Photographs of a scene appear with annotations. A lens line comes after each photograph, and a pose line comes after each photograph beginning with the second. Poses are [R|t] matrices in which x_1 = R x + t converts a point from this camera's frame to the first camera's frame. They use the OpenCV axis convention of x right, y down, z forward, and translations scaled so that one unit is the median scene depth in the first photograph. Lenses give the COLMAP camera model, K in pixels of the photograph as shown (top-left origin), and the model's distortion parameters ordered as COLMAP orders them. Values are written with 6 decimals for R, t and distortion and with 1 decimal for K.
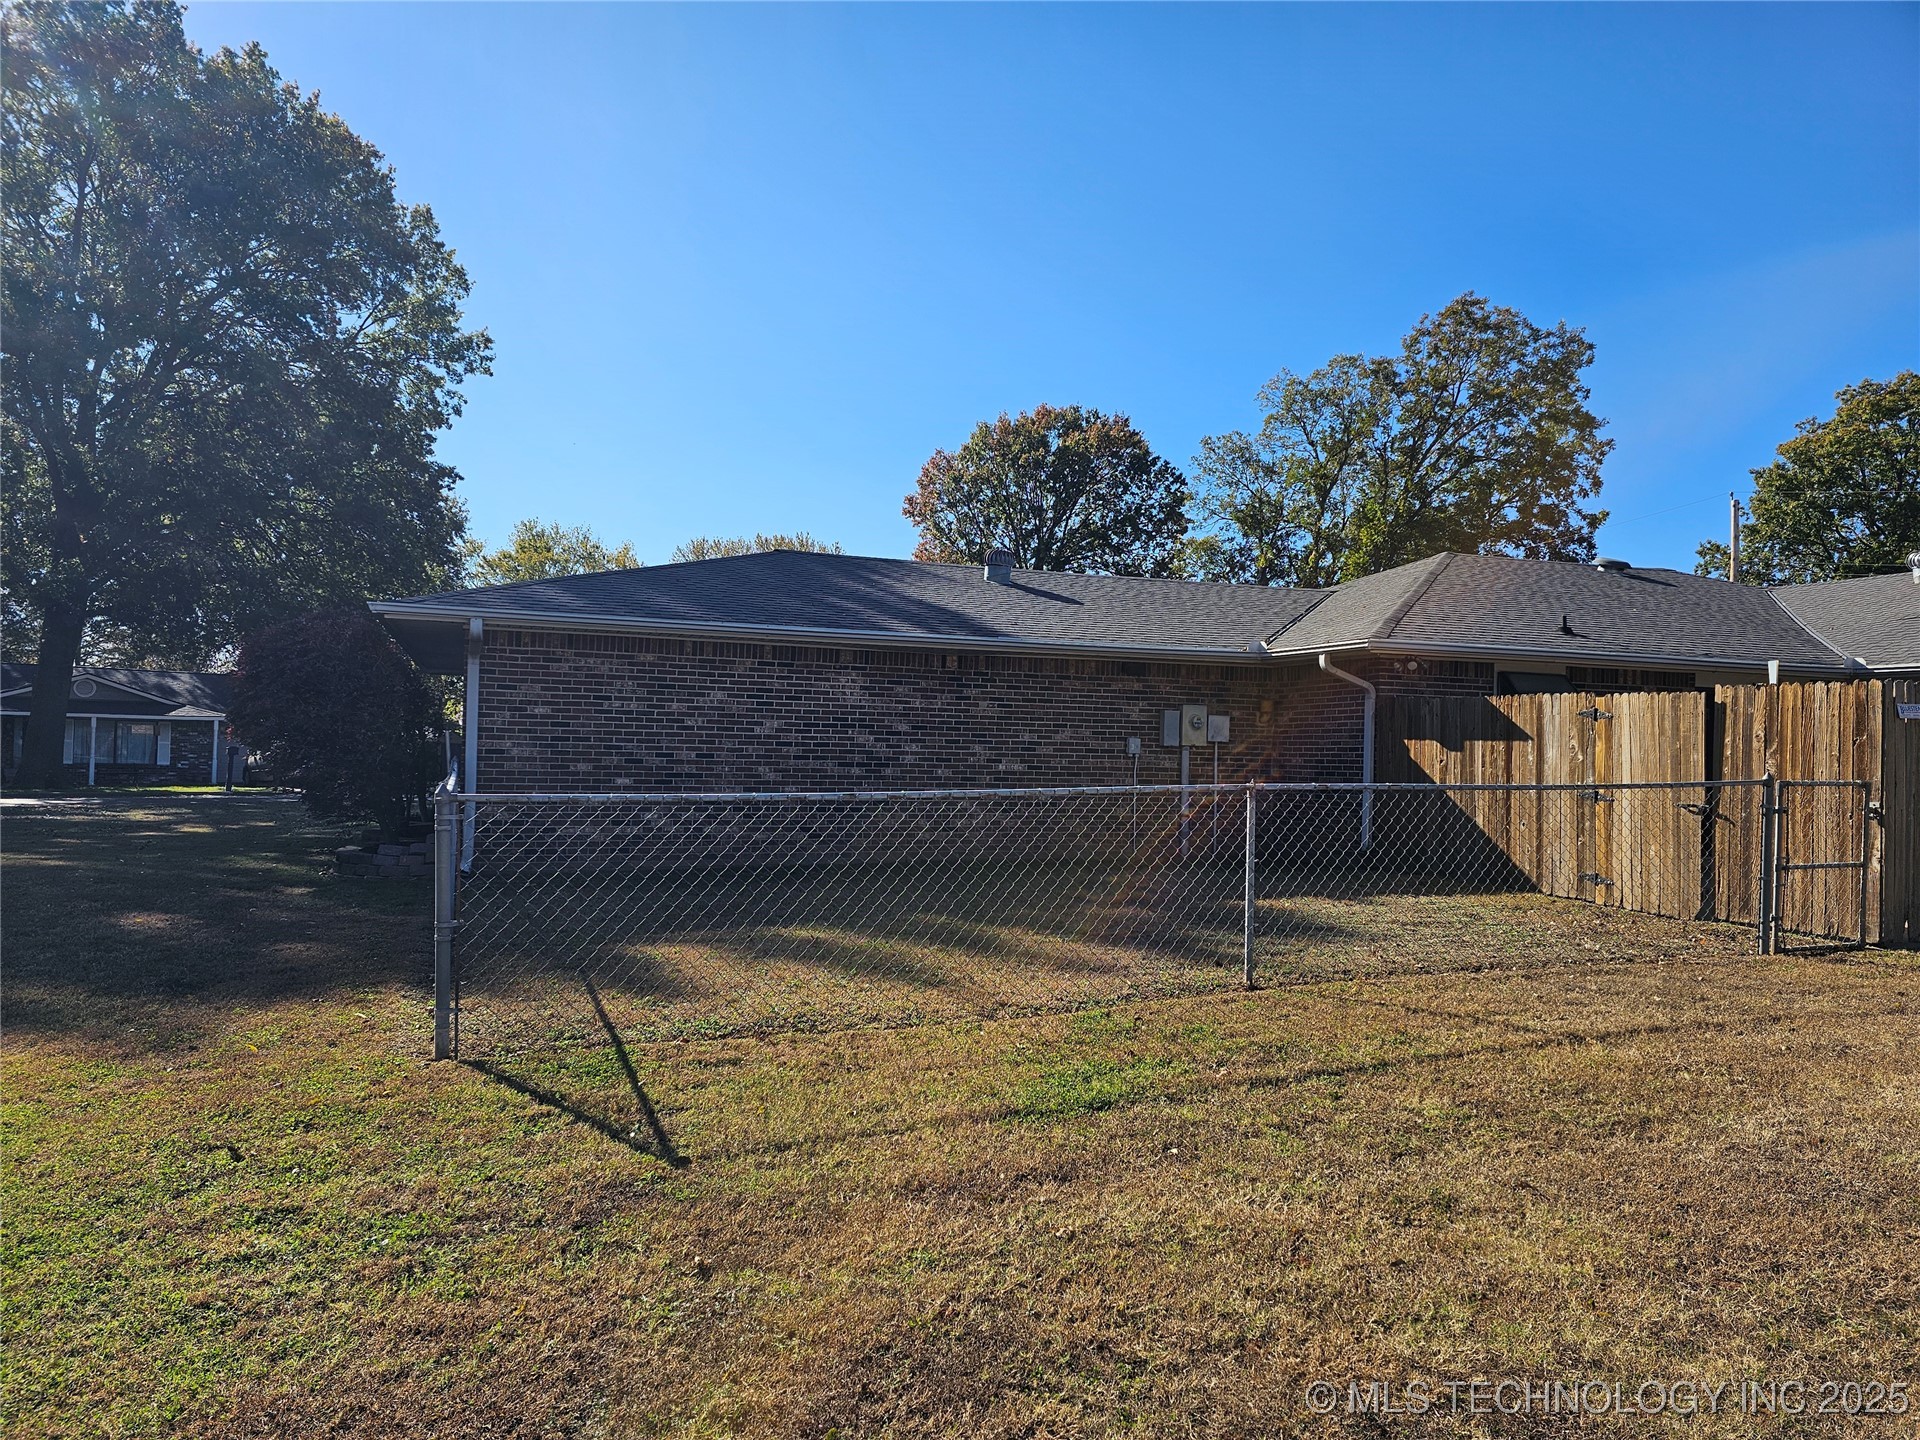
lens RADIAL K [[1275.5, 0, 946.7], [0, 1275.5, 750.6], [0, 0, 1]] dist [0.067008, -0.059259]
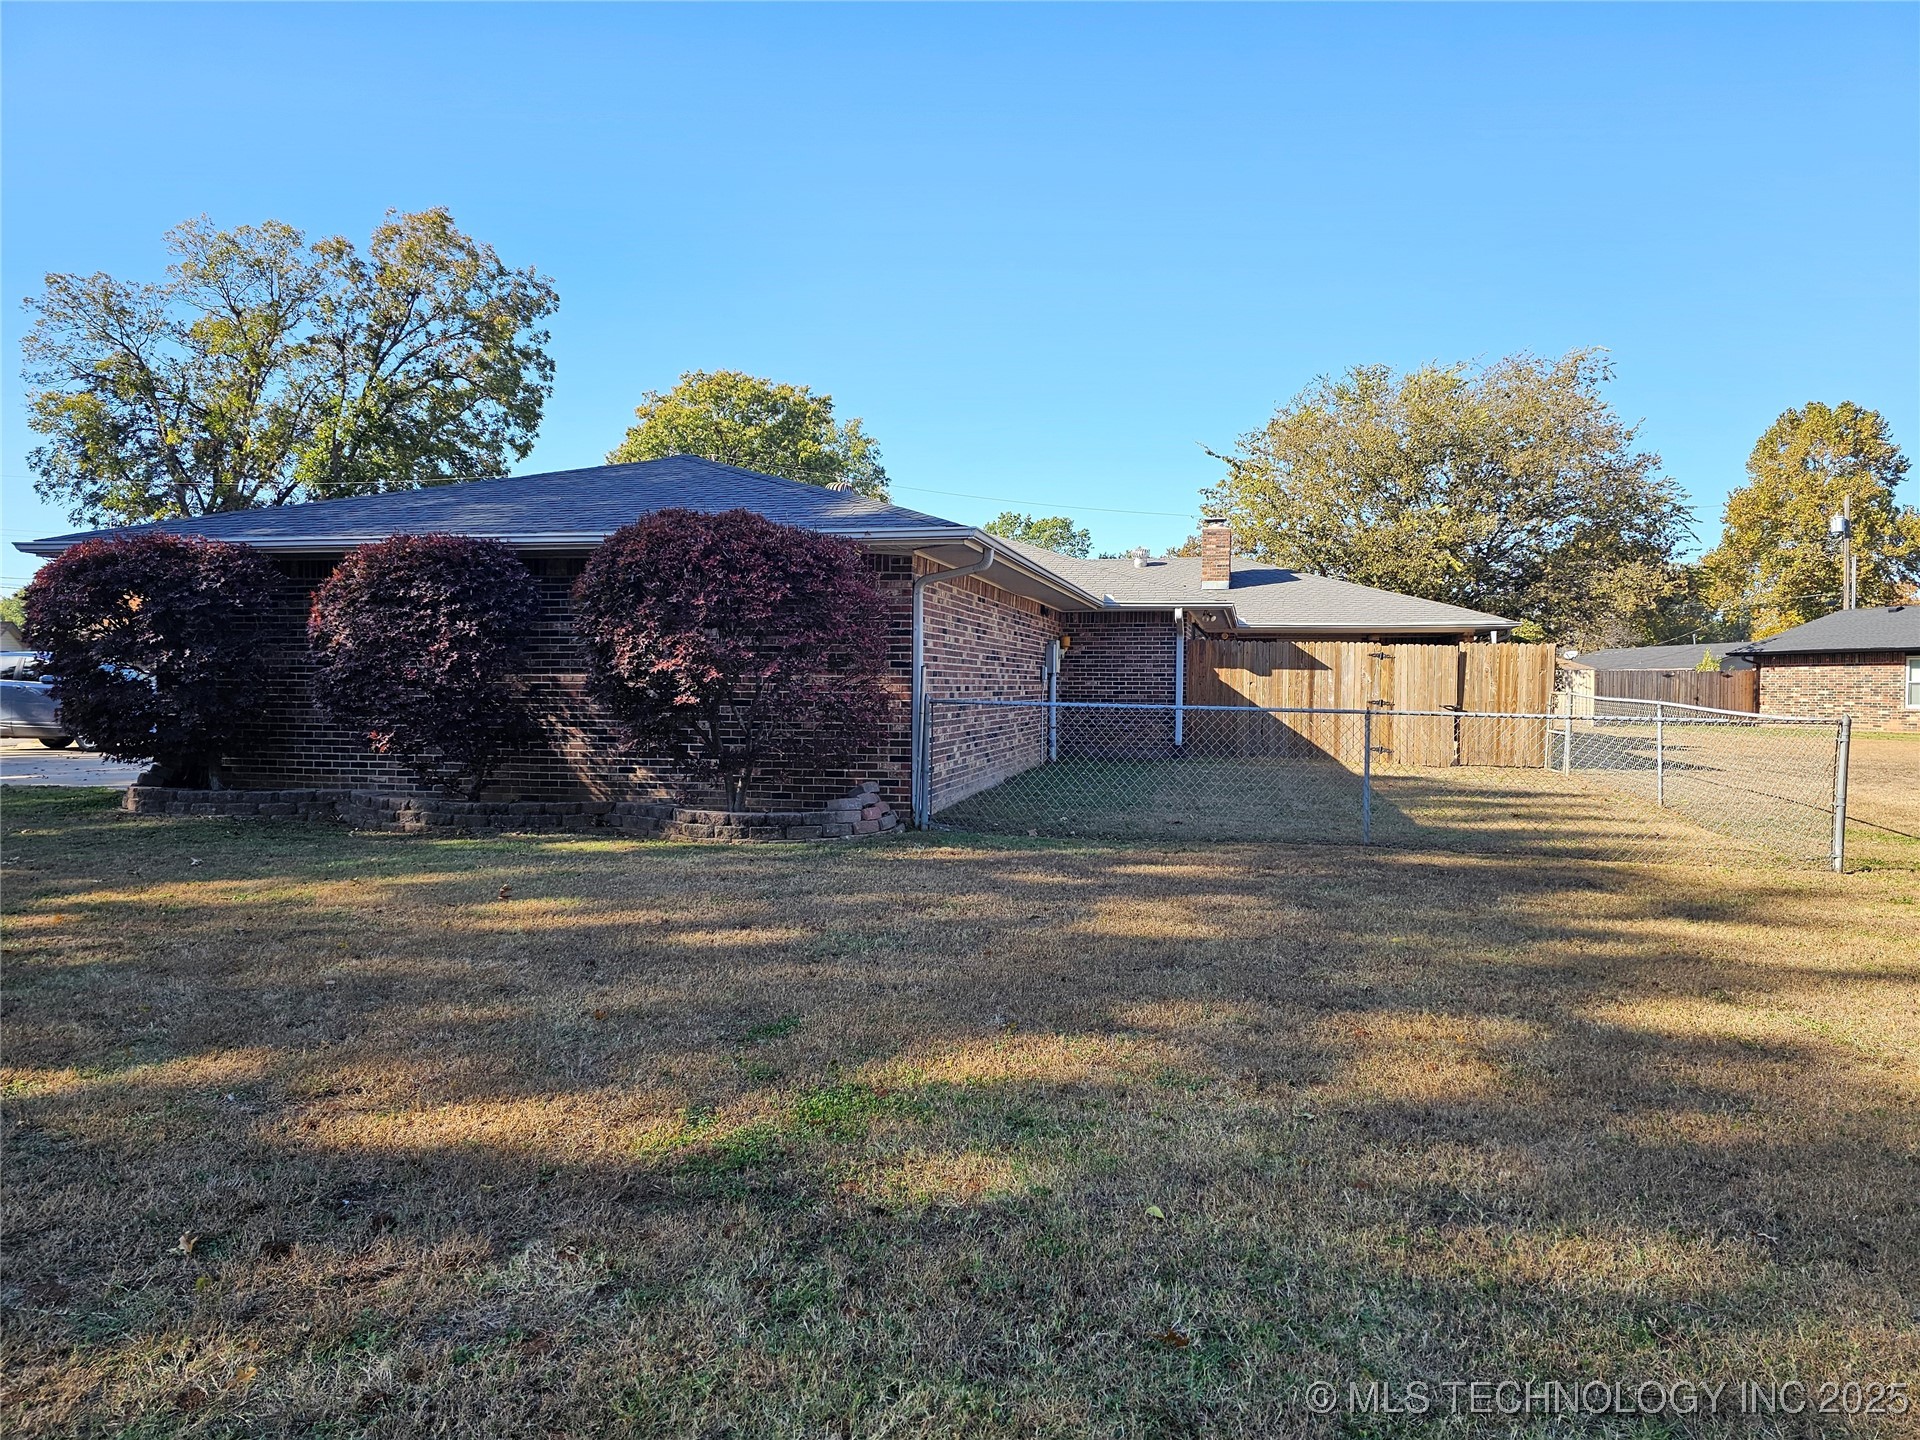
lens RADIAL K [[1275.5, 0, 953.5], [0, 1275.5, 713.9], [0, 0, 1]] dist [0.067008, -0.059259]
pose [[0.525233, -0.036371, 0.850181, -1.107686], [-0.003740, 0.998978, 0.045047, -0.022347], [-0.850950, -0.026840, 0.524560, 0.508044]]
